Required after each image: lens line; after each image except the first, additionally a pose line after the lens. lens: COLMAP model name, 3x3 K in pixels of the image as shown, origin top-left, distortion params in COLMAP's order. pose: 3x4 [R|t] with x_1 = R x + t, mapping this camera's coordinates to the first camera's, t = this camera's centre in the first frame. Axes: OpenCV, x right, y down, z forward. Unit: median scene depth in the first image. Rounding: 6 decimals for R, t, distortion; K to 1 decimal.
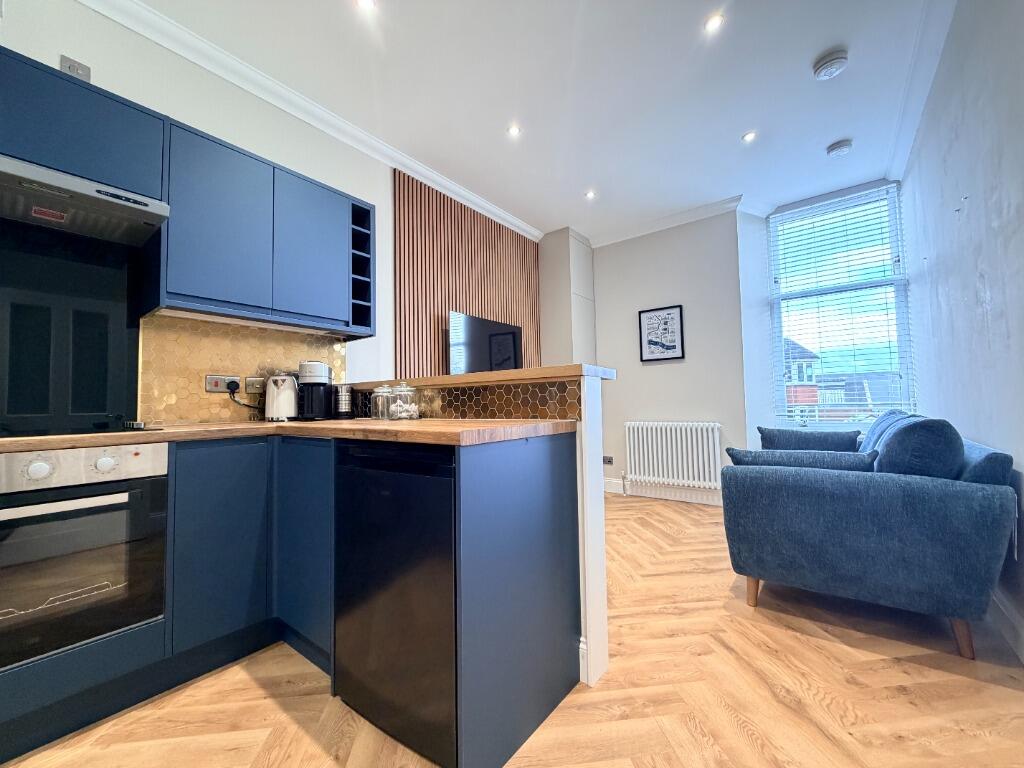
lens RADIAL K [[415.2, 0, 506.5], [0, 415.2, 382.2], [0, 0, 1]] dist [-0.000513, -0.000128]
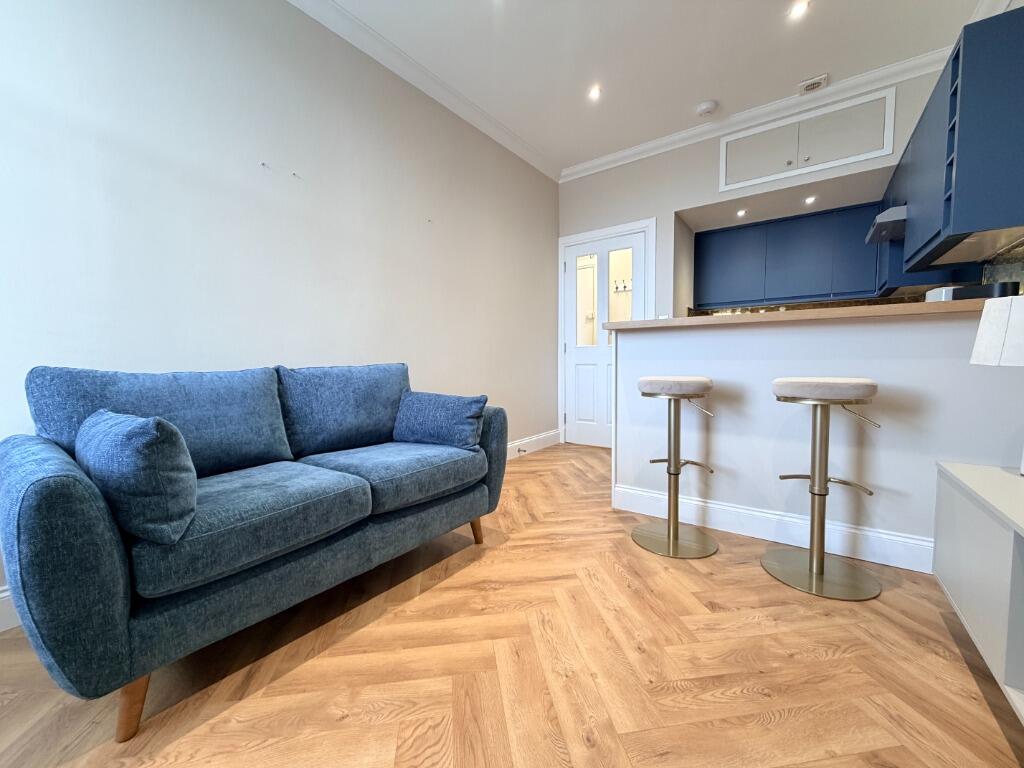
lens RADIAL K [[415.2, 0, 509.6], [0, 415.2, 385.9], [0, 0, 1]] dist [-0.000513, -0.000128]
pose [[-0.998652, 0.034611, -0.038675, 0.461194], [0.034135, 0.999334, 0.012905, 0.113125], [0.039095, 0.011567, -0.999169, 1.732988]]
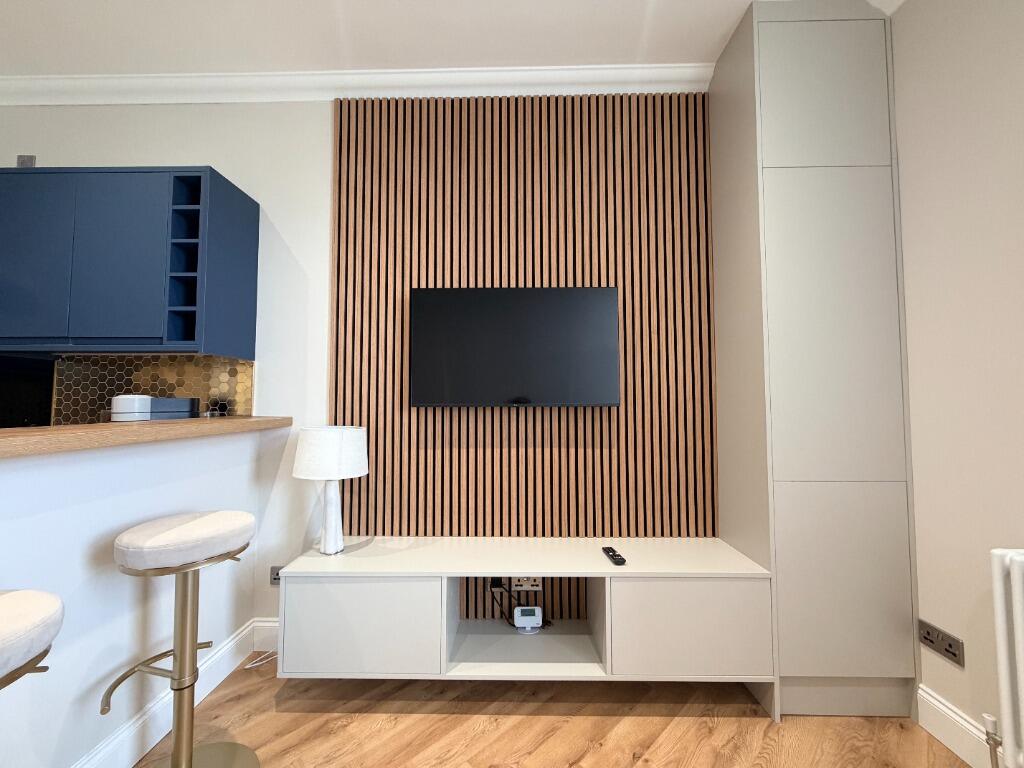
lens RADIAL K [[415.2, 0, 511.0], [0, 415.2, 386.6], [0, 0, 1]] dist [-0.000513, -0.000128]
pose [[0.604635, -0.018071, -0.796298, 0.577571], [0.037457, 0.999282, 0.005764, -0.037297], [0.795622, -0.033312, 0.604877, 1.023368]]
